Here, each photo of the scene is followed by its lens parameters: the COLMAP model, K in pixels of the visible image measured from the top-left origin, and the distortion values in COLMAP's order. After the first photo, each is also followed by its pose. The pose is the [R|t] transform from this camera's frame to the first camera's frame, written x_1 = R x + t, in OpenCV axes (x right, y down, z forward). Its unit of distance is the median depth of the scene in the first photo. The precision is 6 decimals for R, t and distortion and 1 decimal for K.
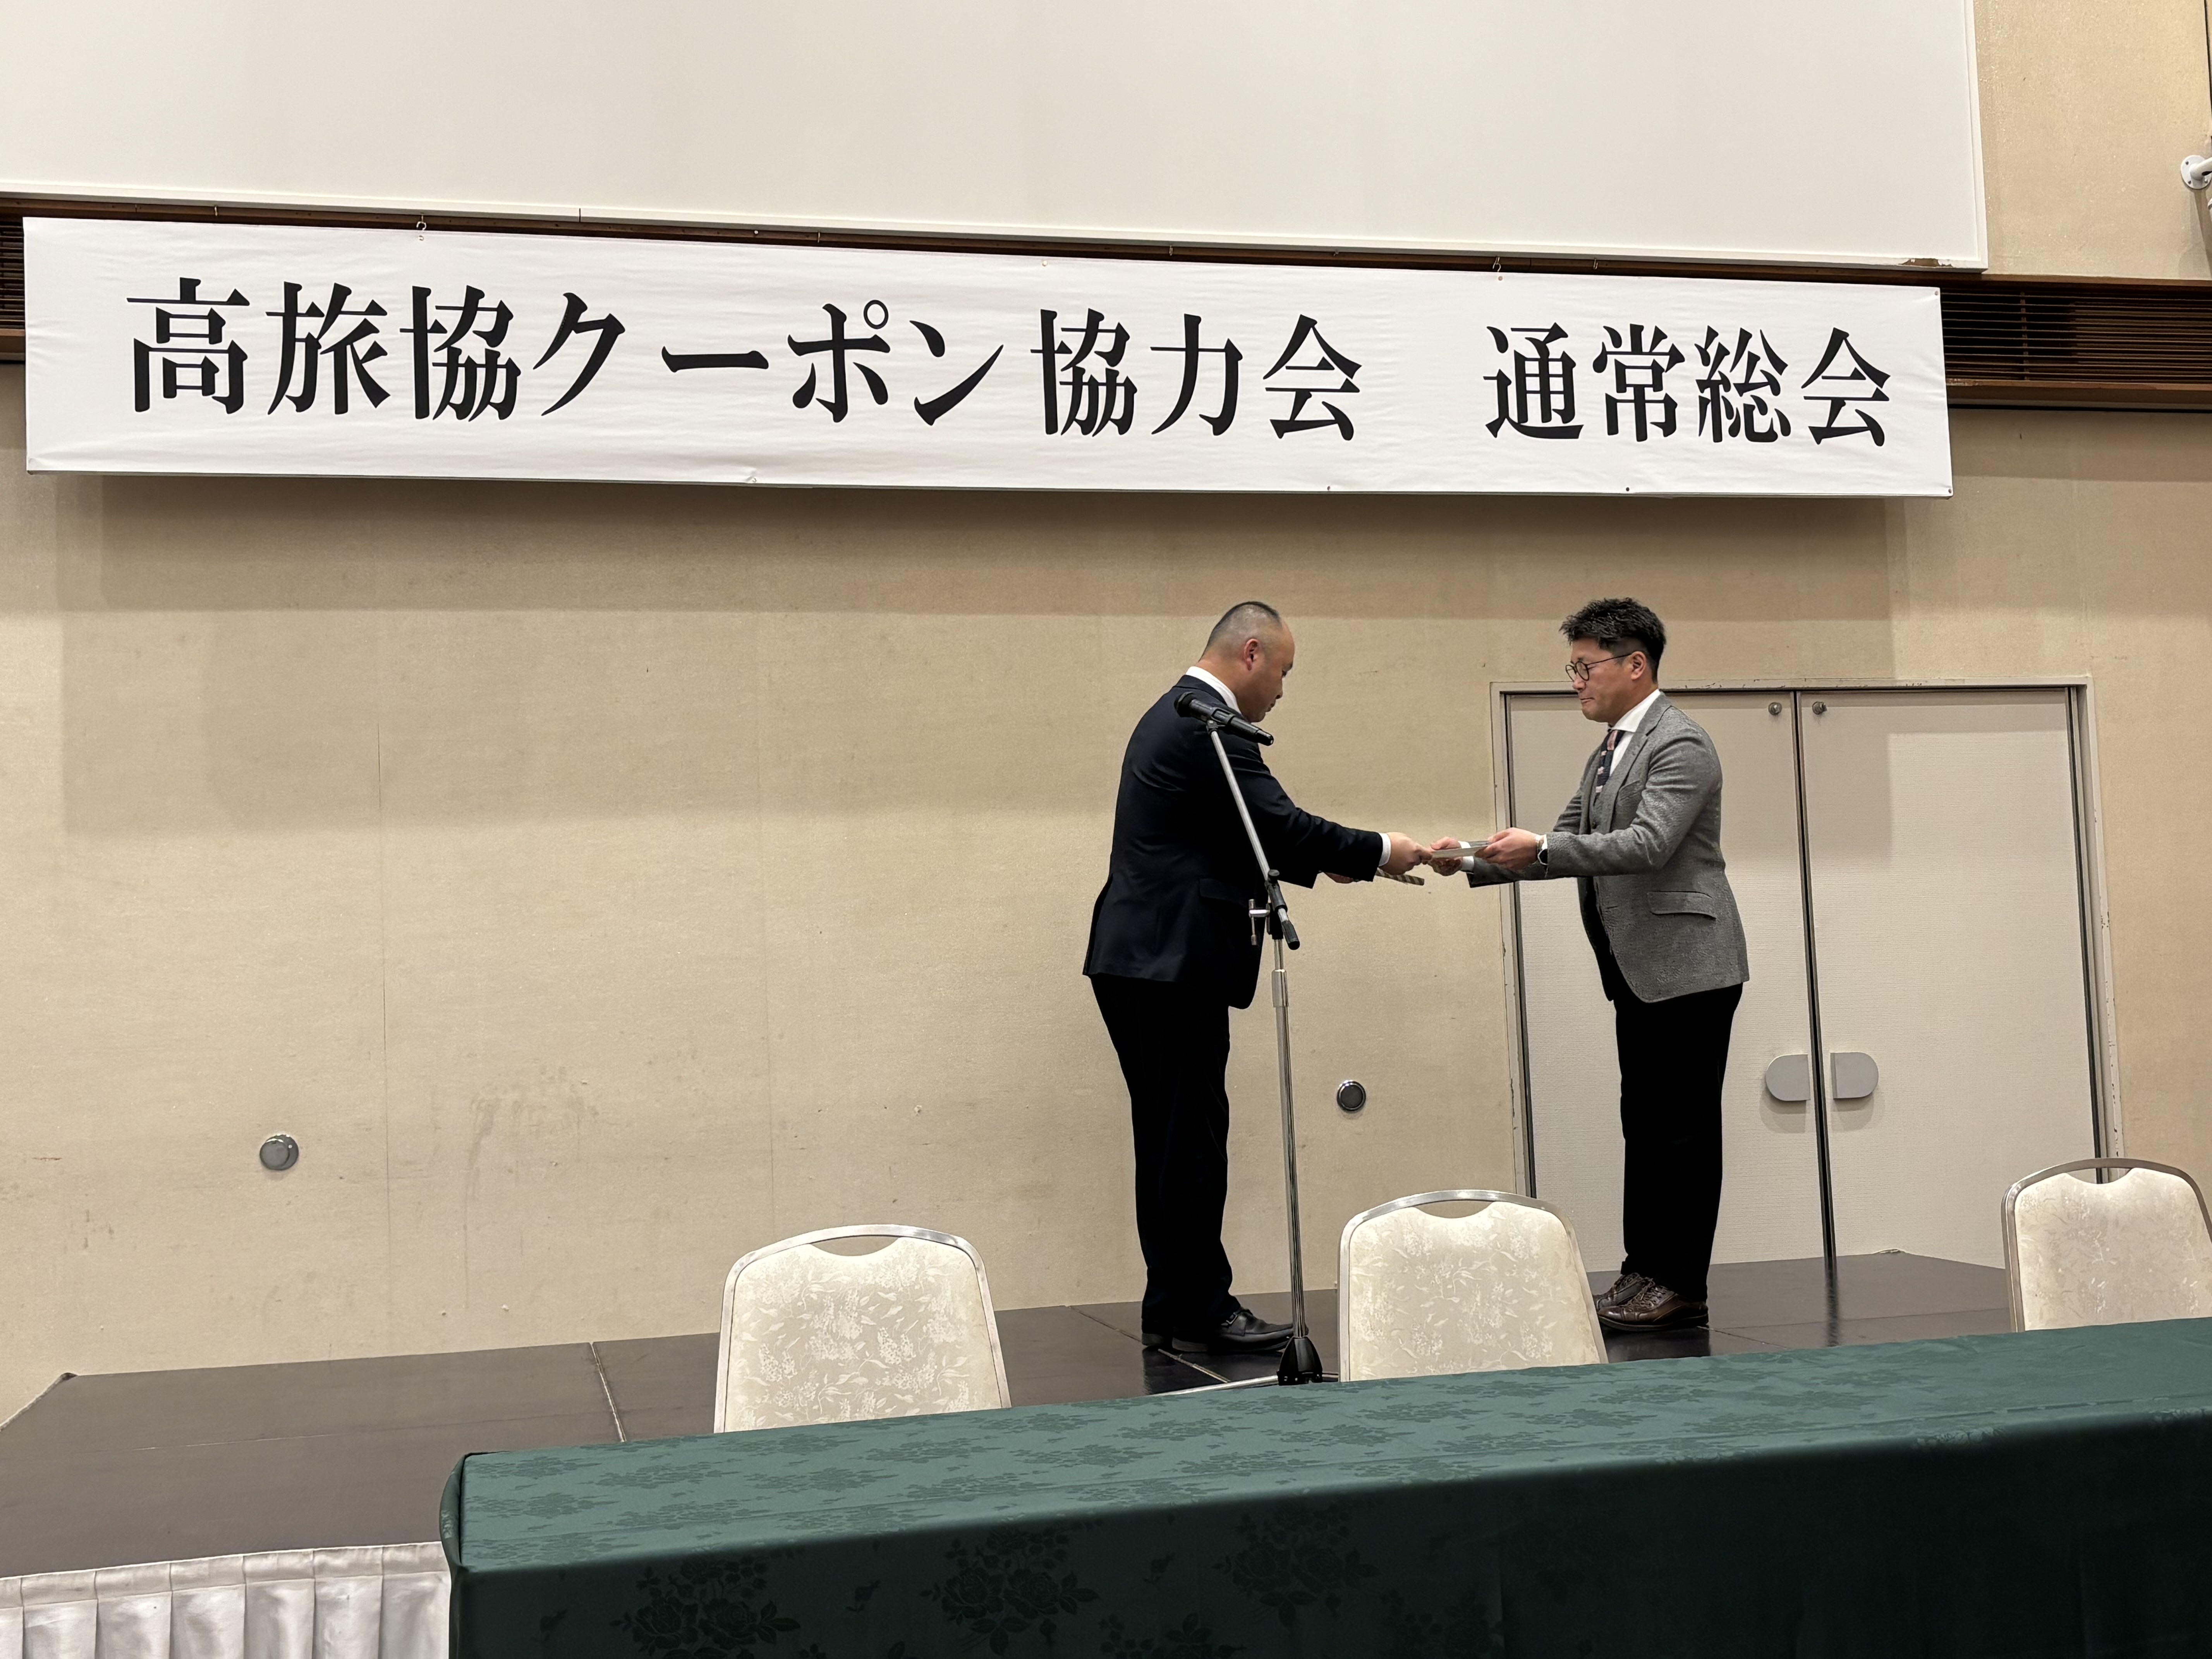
lens RADIAL K [[2512.5, 0, 1105.9], [0, 2512.5, 827.9], [0, 0, 1]] dist [0.046603, 0.000000]
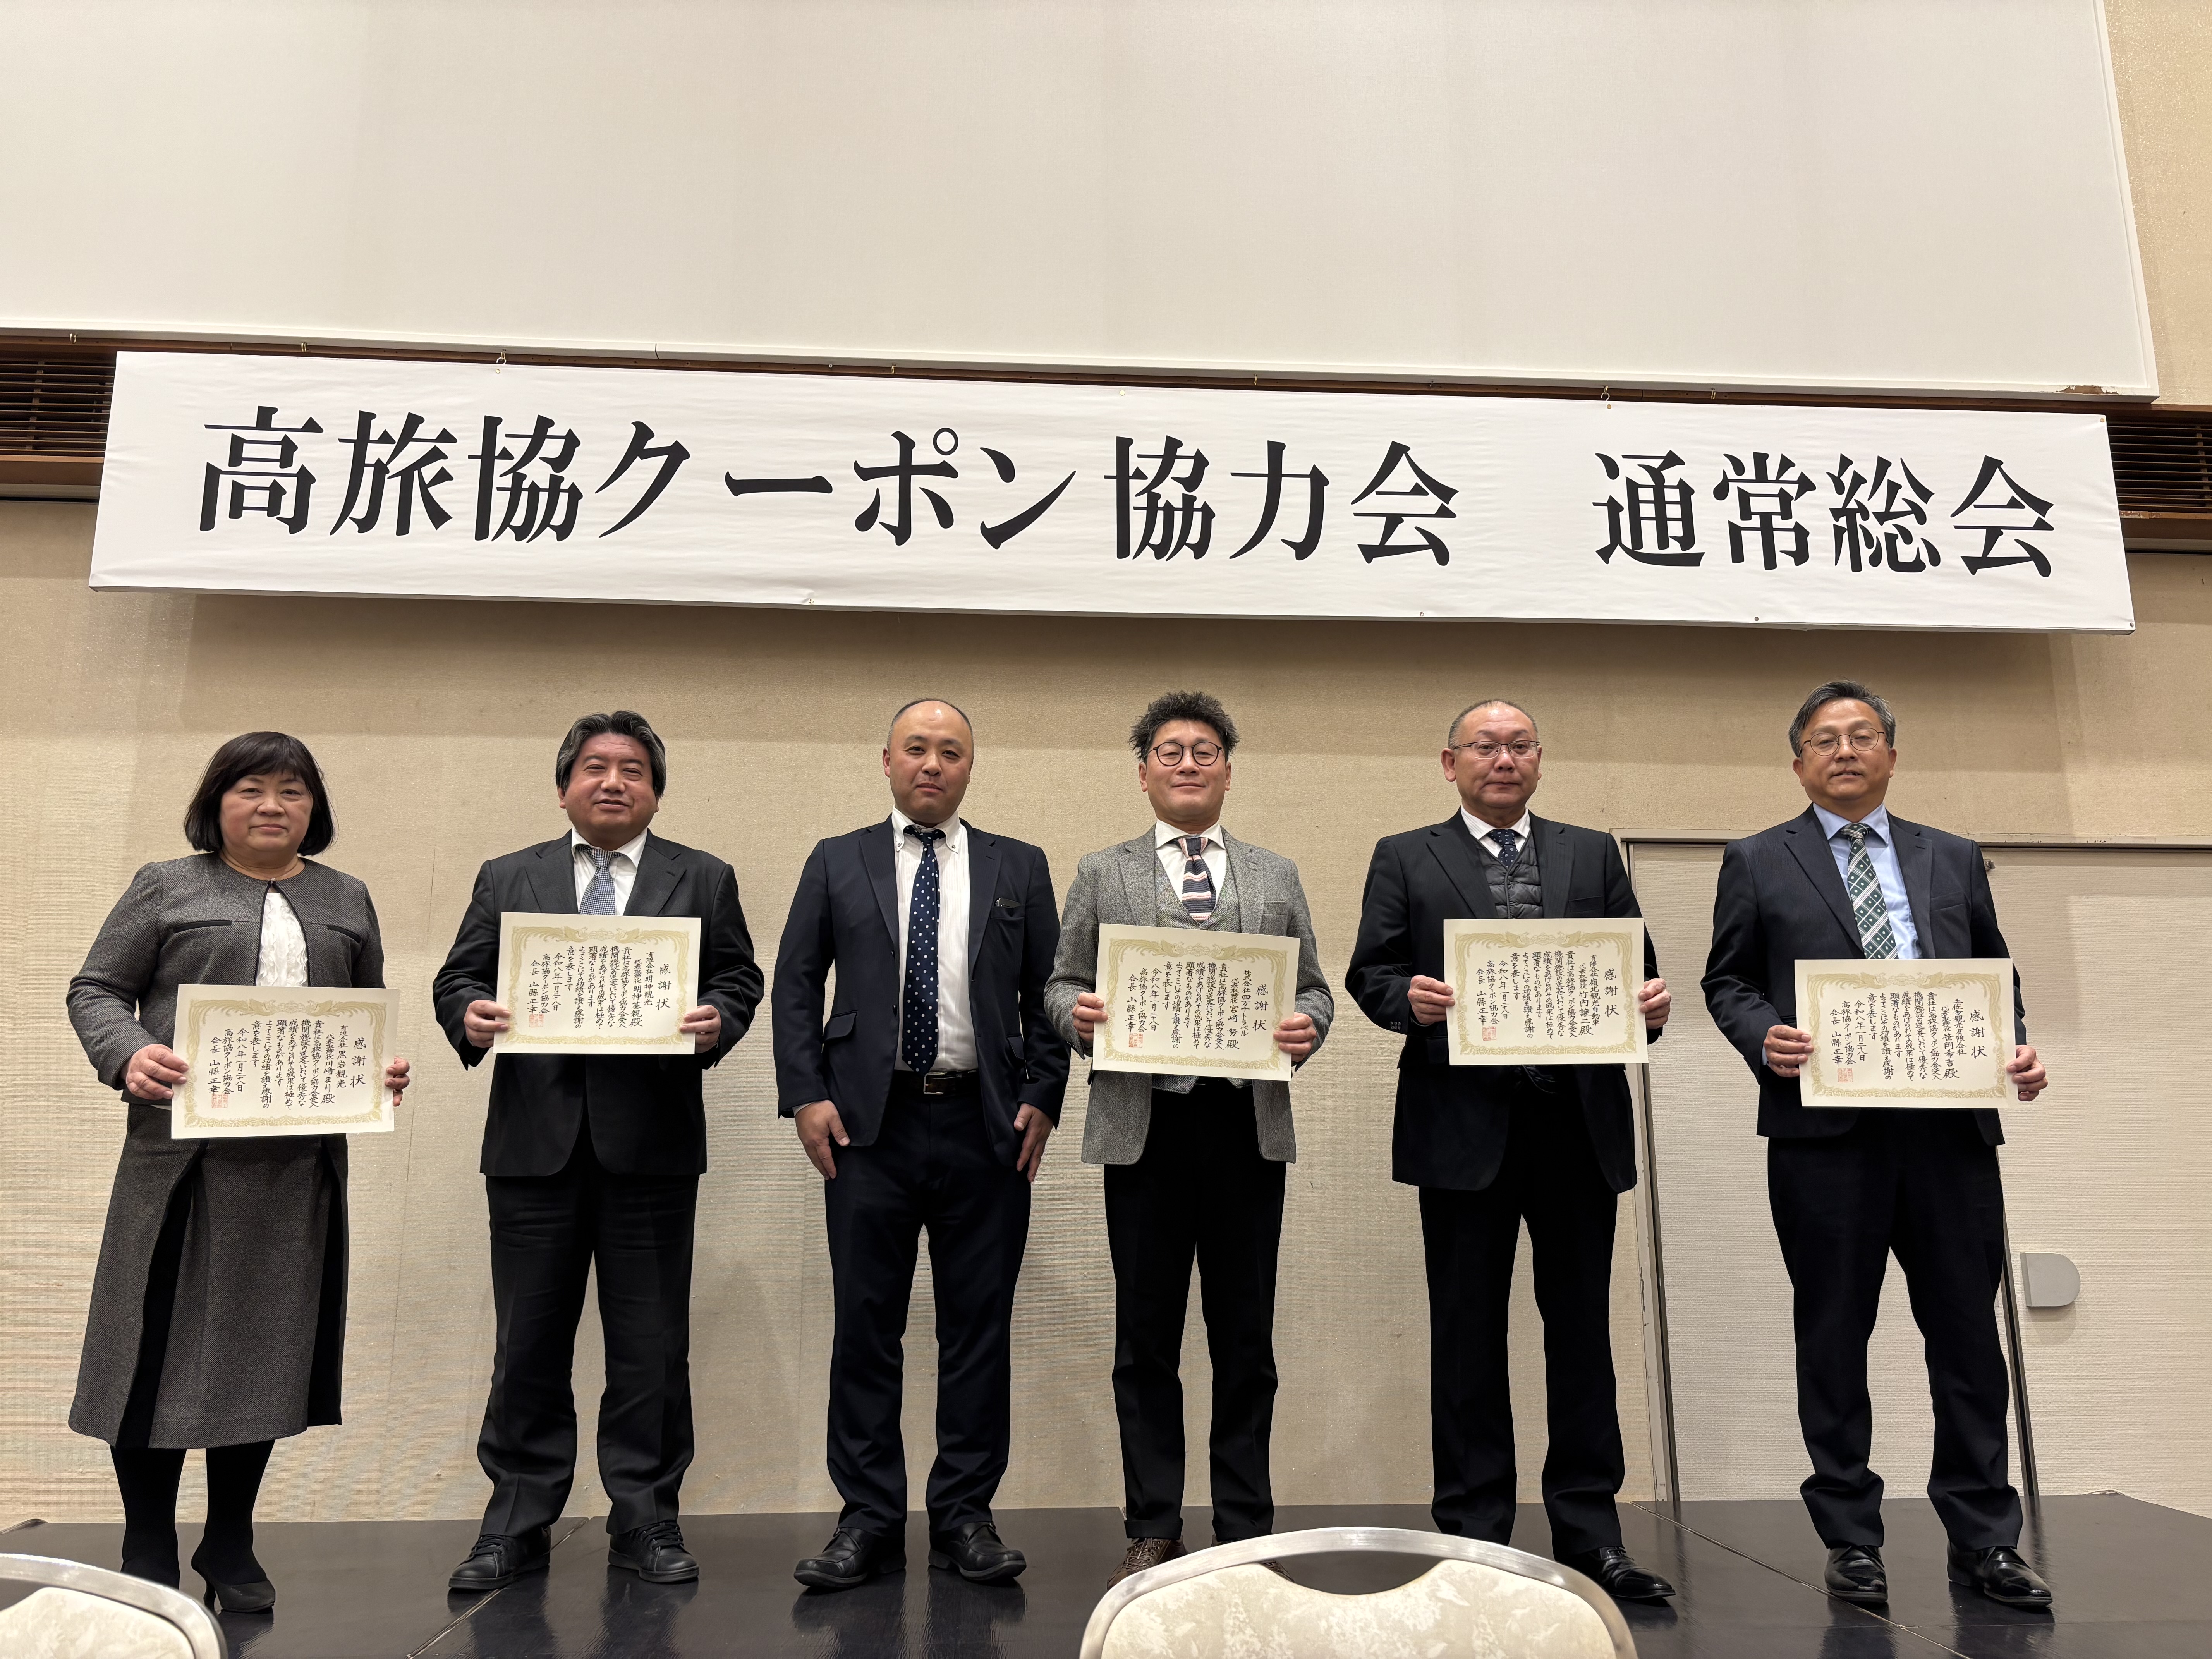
lens RADIAL K [[1664.4, 0, 1108.0], [0, 1664.4, 834.0], [0, 0, 1]] dist [0.004162, 0.020332]
pose [[0.984144, -0.000377, -0.177373, 0.084853], [-0.024312, 0.990273, -0.136999, 0.035180], [0.175699, 0.139139, 0.974561, 0.389192]]
